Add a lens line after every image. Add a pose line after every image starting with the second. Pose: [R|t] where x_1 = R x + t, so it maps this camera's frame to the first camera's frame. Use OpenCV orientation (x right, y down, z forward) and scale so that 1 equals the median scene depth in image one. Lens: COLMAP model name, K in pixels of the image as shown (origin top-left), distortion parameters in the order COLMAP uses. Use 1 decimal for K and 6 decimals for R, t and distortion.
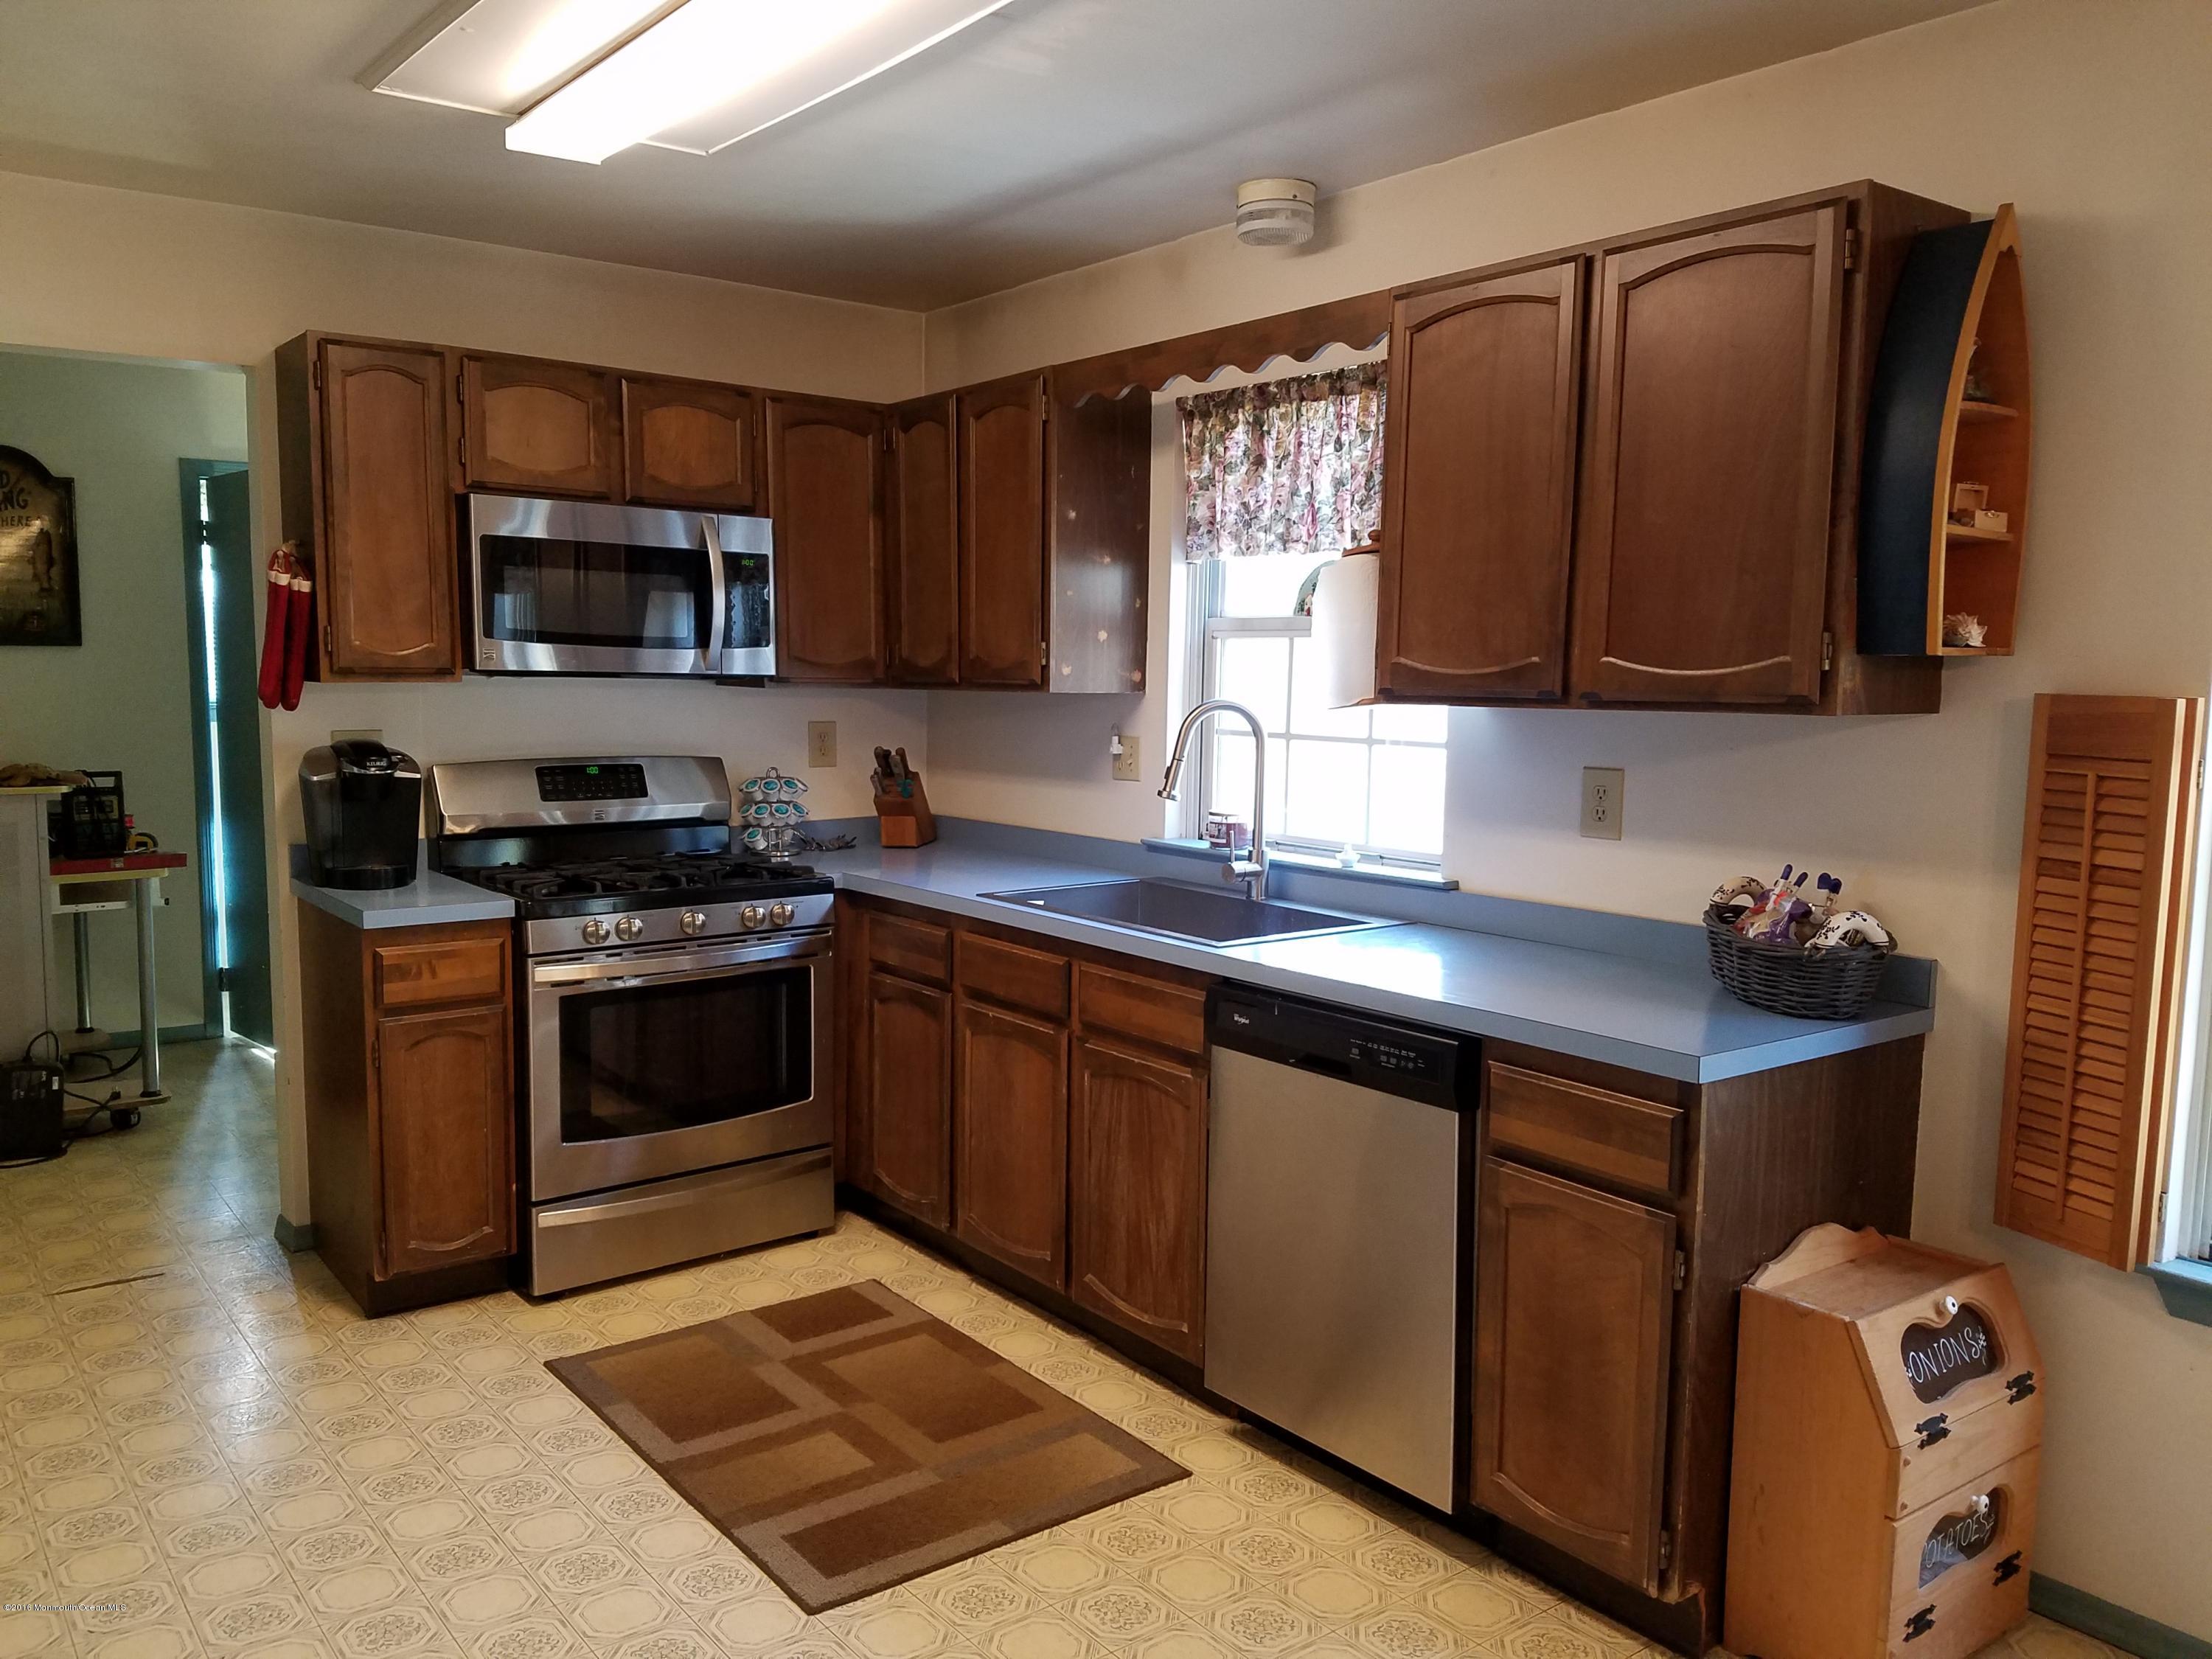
lens RADIAL K [[1684.8, 0, 1101.7], [0, 1684.8, 860.1], [0, 0, 1]] dist [0.235846, -0.412756]
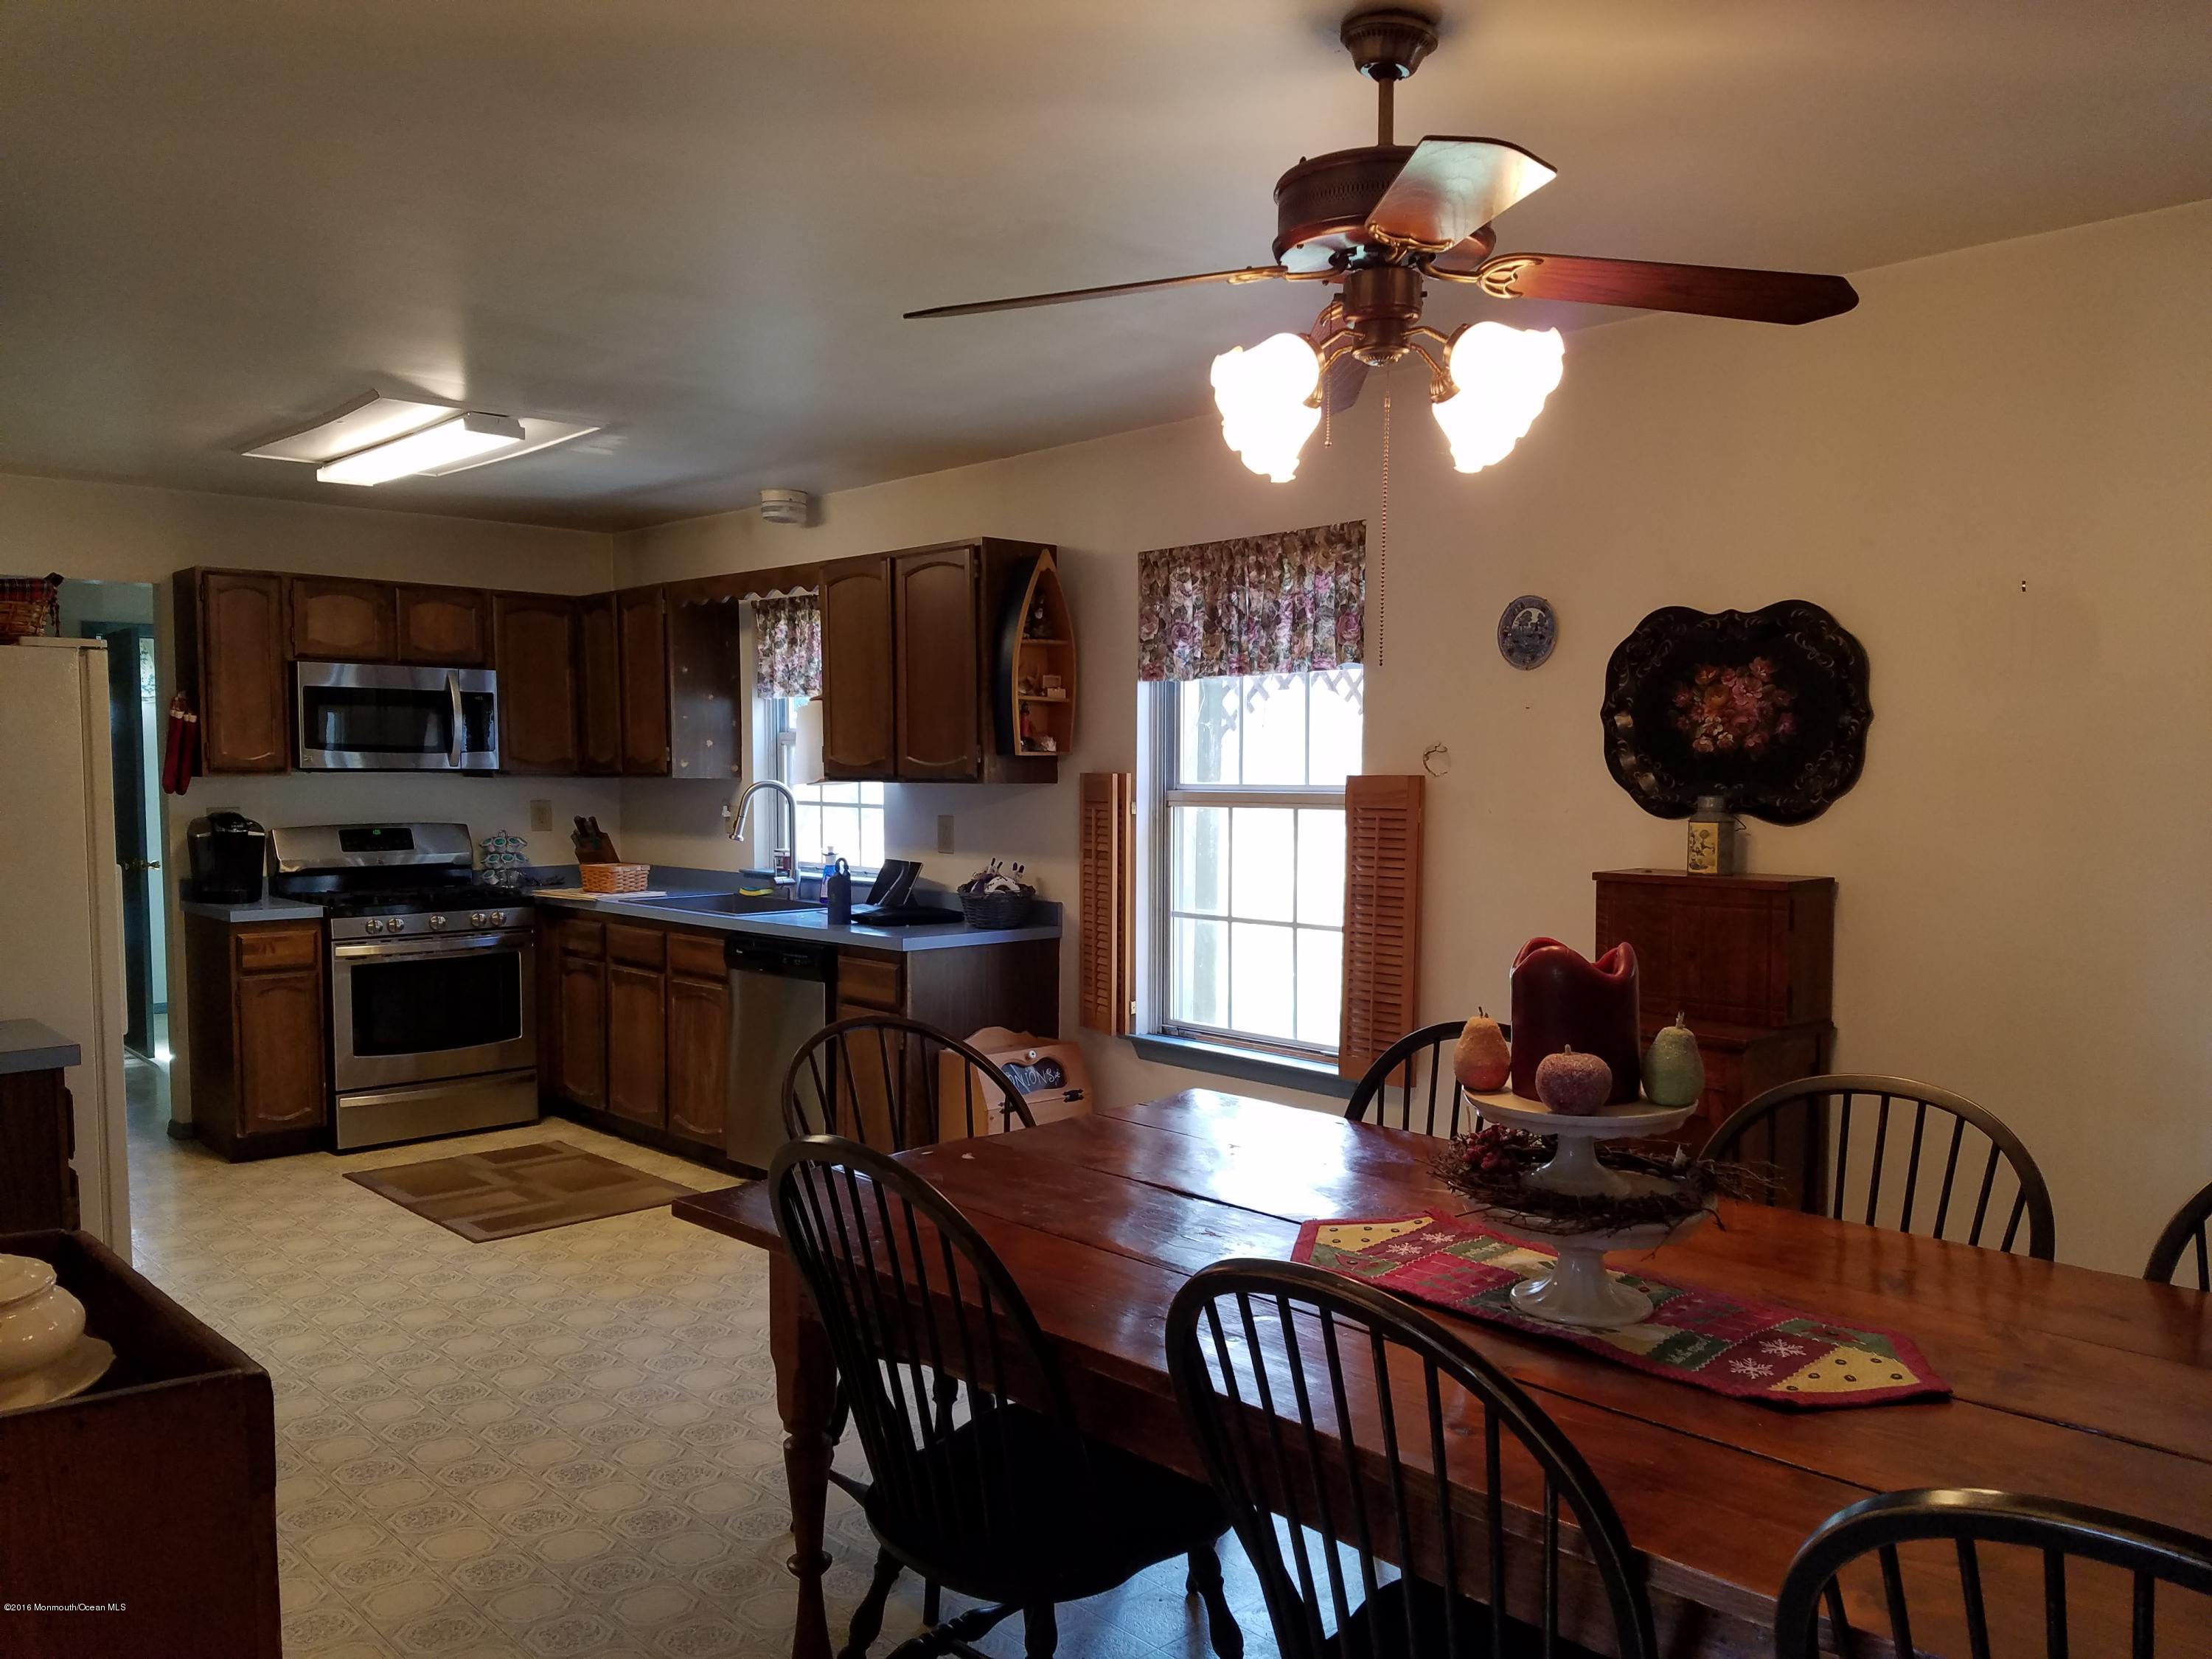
lens RADIAL K [[1664.5, 0, 1108.8], [0, 1664.5, 882.9], [0, 0, 1]] dist [0.259605, -0.482778]
pose [[0.995881, -0.015794, 0.089284, 0.250227], [0.019843, 0.998806, -0.044645, 0.085477], [-0.088472, 0.046232, 0.995005, -0.675070]]
